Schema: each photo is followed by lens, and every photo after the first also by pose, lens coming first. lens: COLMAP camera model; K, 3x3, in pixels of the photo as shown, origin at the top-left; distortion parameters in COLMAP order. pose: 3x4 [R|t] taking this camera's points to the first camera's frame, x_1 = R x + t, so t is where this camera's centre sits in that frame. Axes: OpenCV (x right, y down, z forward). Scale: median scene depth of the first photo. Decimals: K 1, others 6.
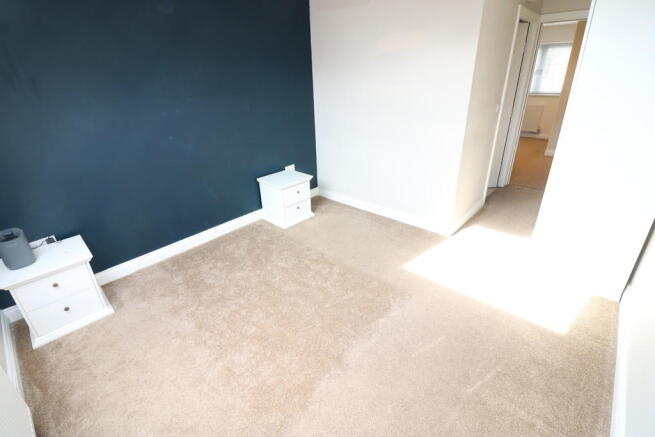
lens RADIAL K [[303.0, 0, 325.5], [0, 303.0, 207.8], [0, 0, 1]] dist [-0.000970, -0.013512]
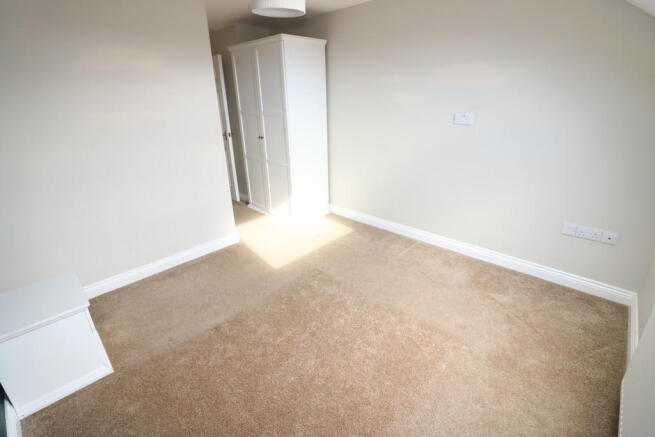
lens RADIAL K [[303.0, 0, 325.5], [0, 303.0, 207.8], [0, 0, 1]] dist [-0.000970, -0.013512]
pose [[0.015453, -0.318057, 0.947946, -0.683704], [0.428896, 0.858518, 0.281061, -0.209082], [-0.903222, 0.402227, 0.149680, 0.612462]]
